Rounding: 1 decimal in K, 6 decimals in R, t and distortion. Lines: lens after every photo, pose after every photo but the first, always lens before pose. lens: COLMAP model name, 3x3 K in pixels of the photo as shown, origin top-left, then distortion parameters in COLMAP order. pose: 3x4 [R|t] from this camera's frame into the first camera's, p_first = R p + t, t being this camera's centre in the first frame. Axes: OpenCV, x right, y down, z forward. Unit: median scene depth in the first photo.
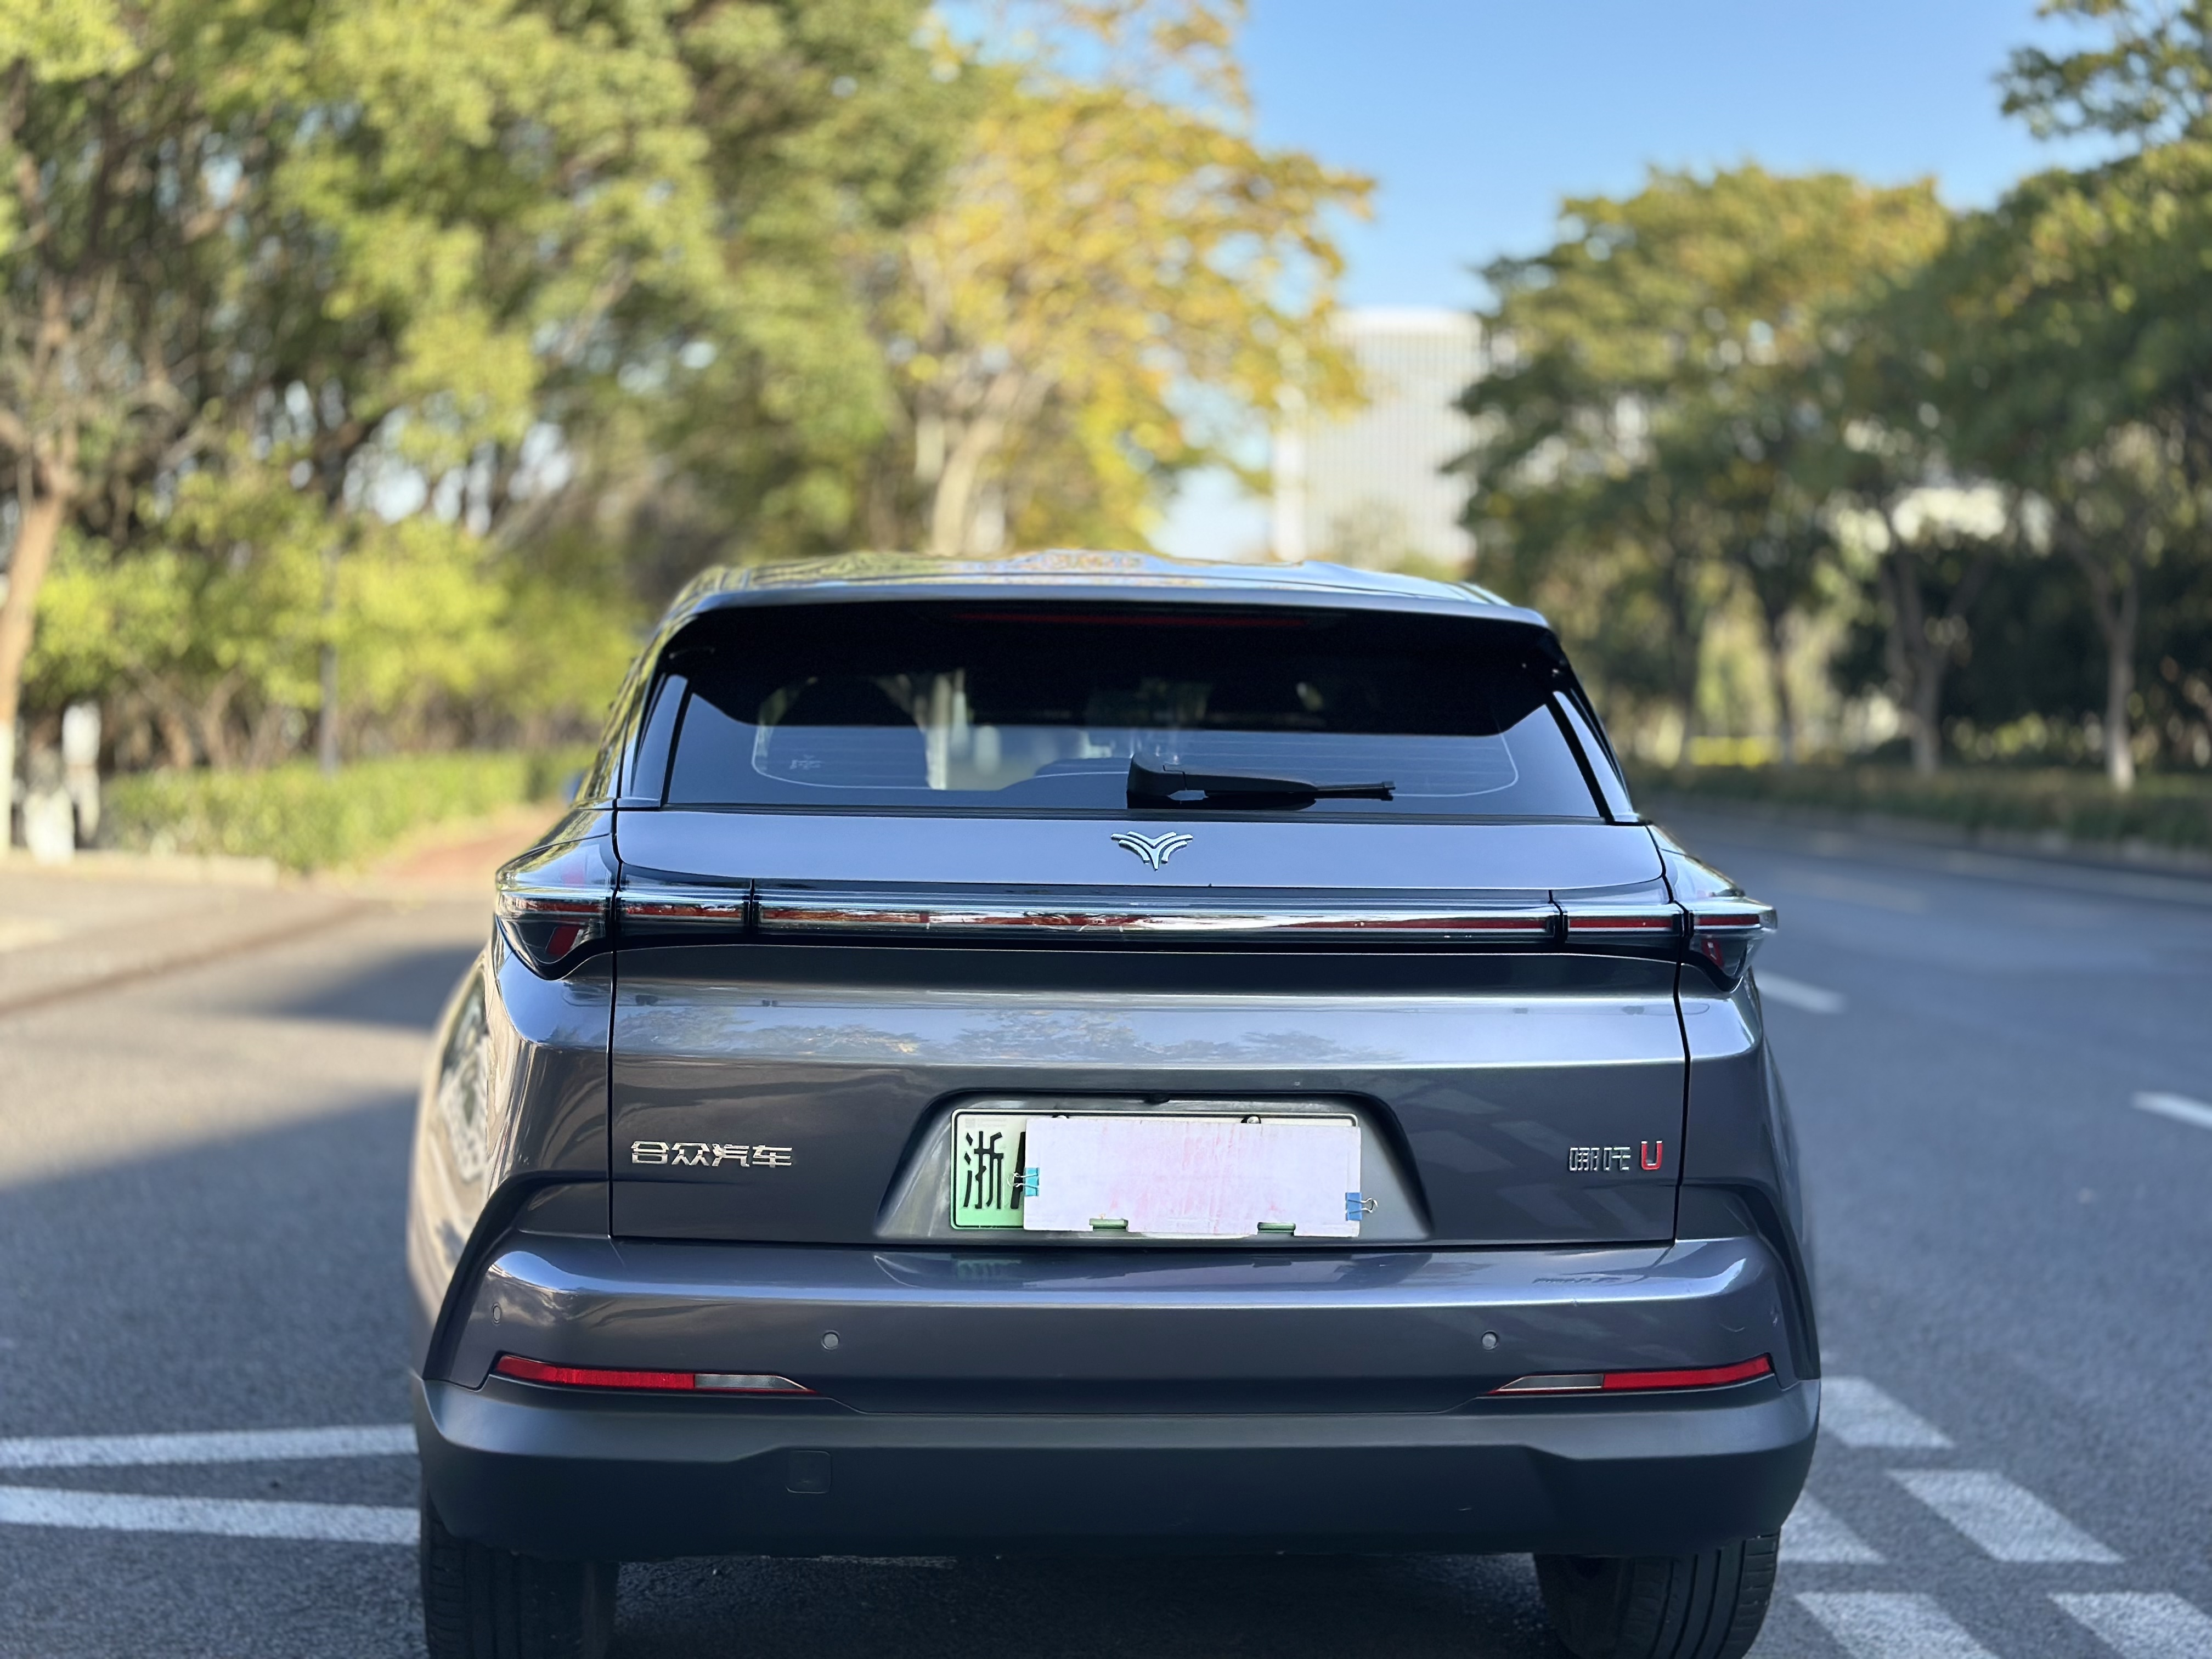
lens RADIAL K [[3098.5, 0, 1096.0], [0, 3098.5, 833.1], [0, 0, 1]] dist [0.082392, -0.009563]
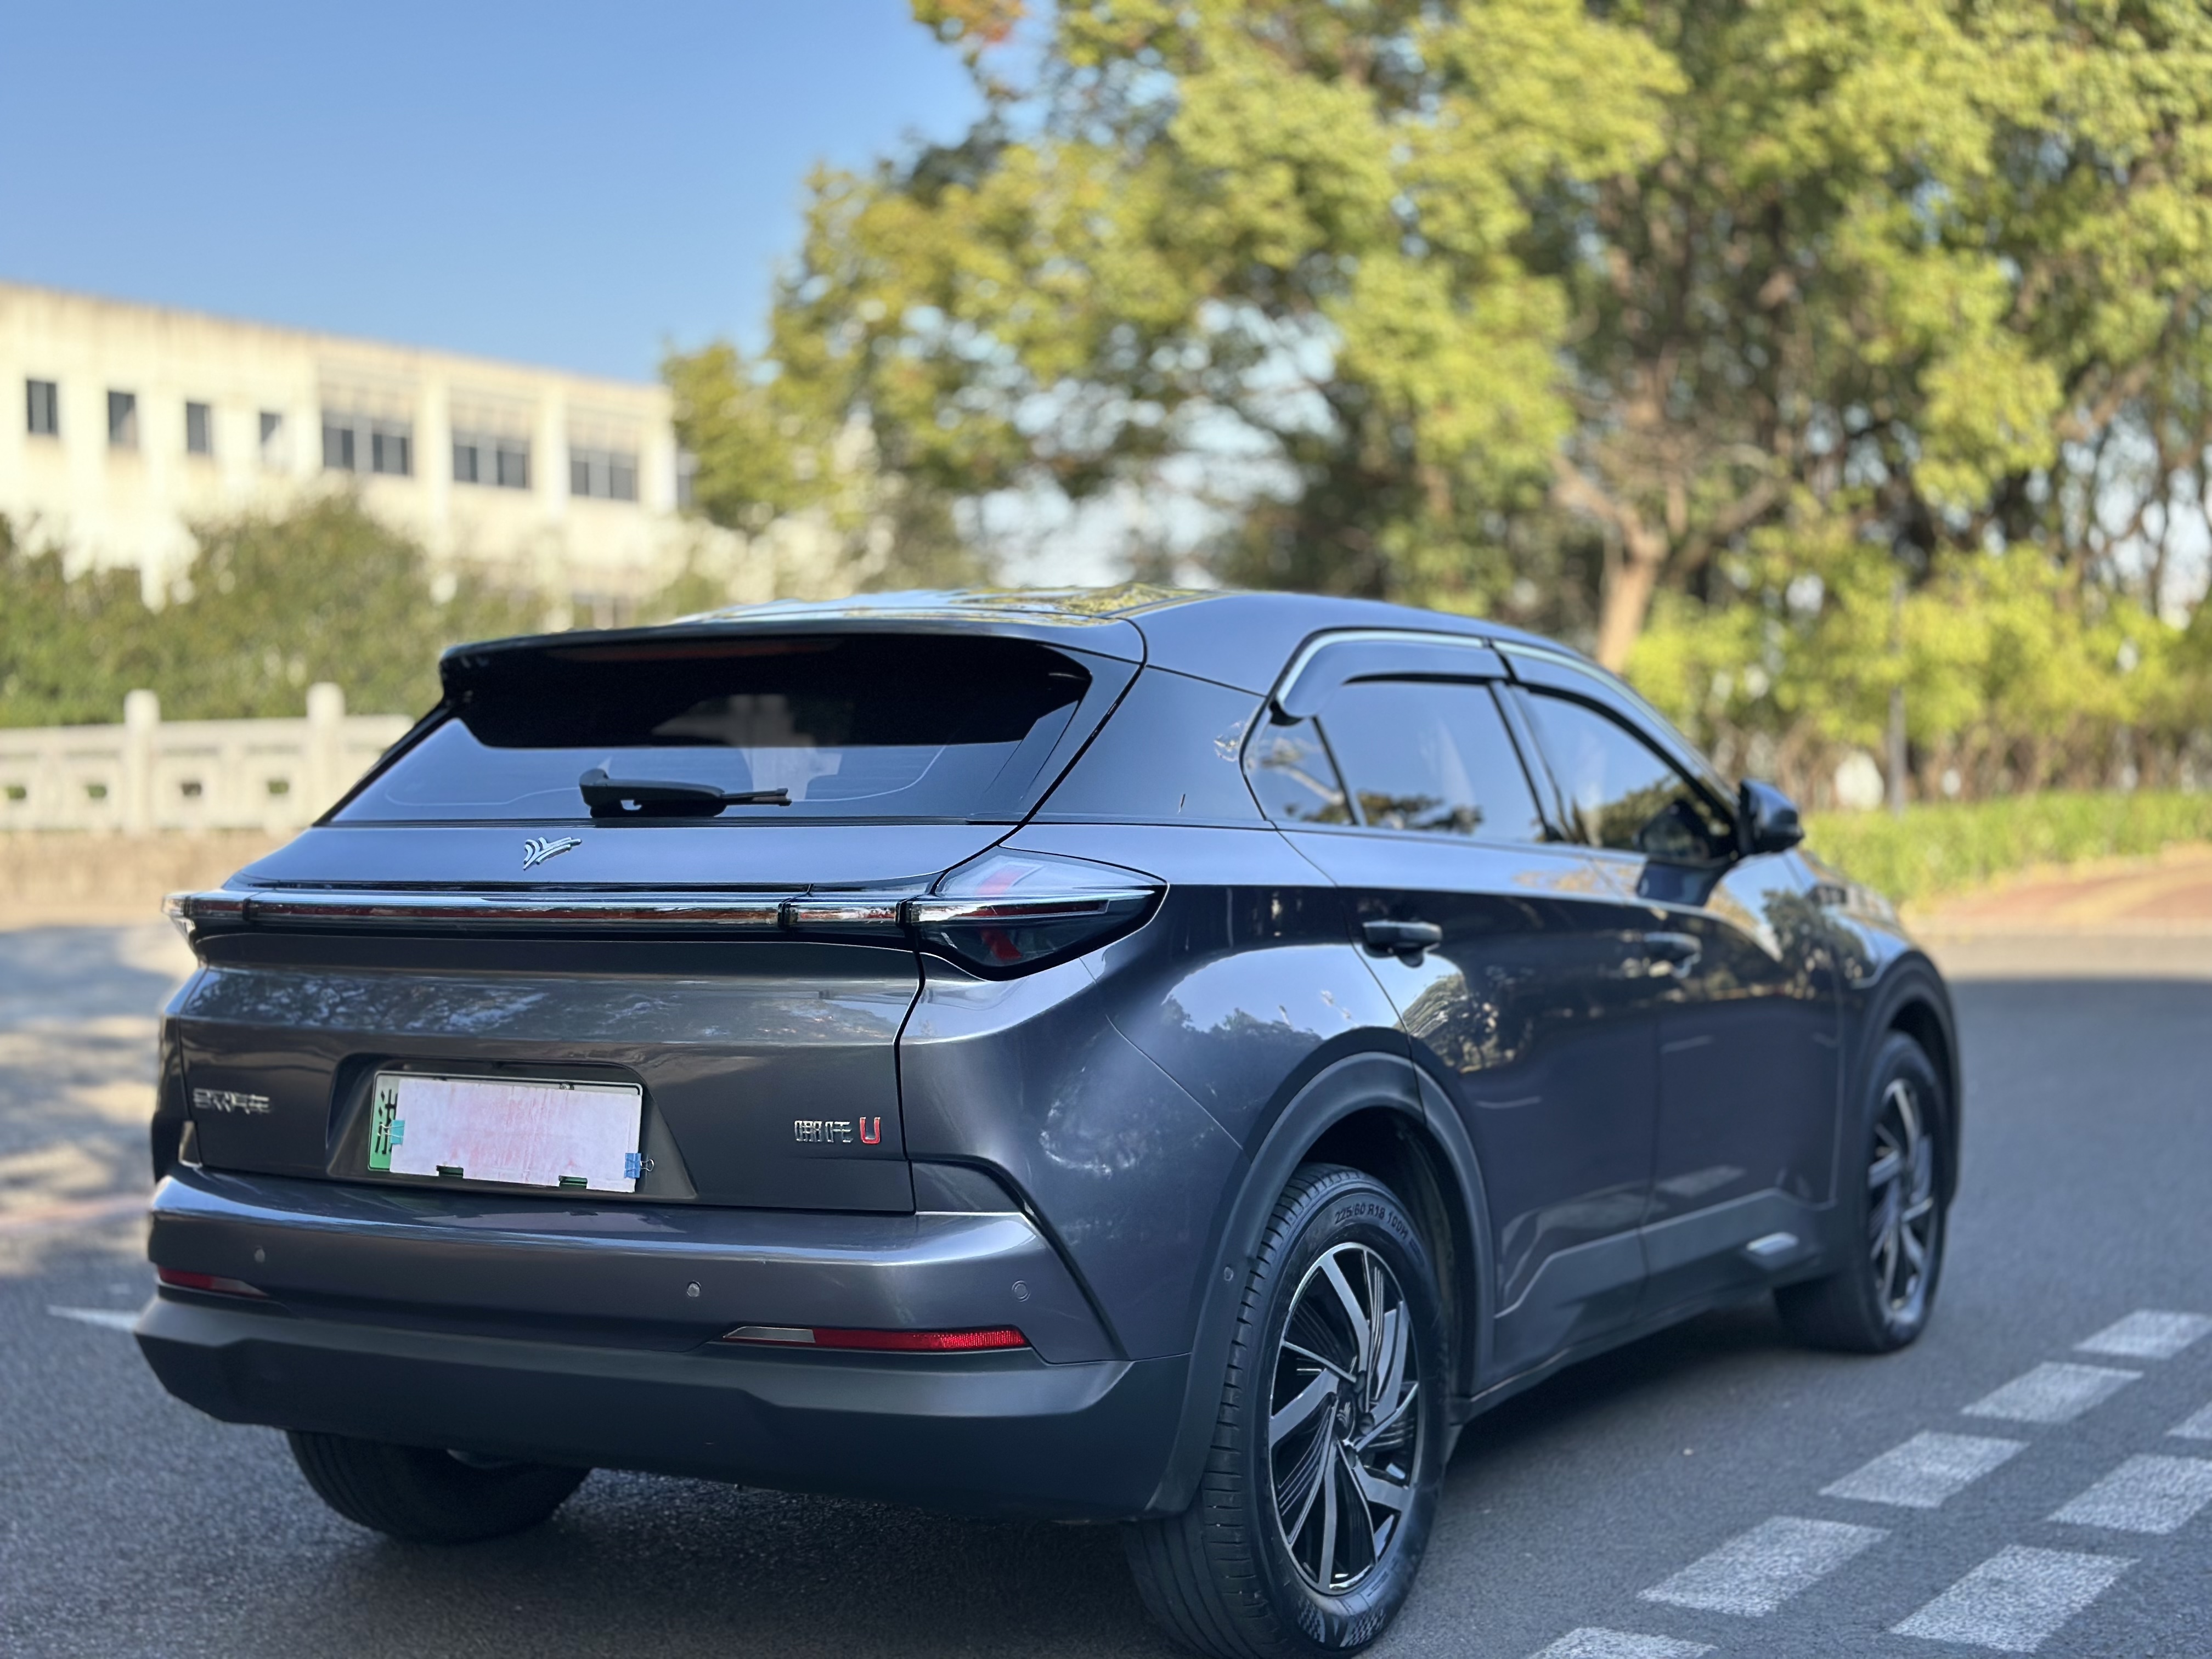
lens RADIAL K [[3098.5, 0, 1096.0], [0, 3098.5, 833.1], [0, 0, 1]] dist [0.082392, -0.009563]
pose [[0.808884, -0.019005, -0.587661, 0.631121], [0.009966, 0.999777, -0.018616, 0.015921], [0.587884, 0.009201, 0.808893, 0.132832]]
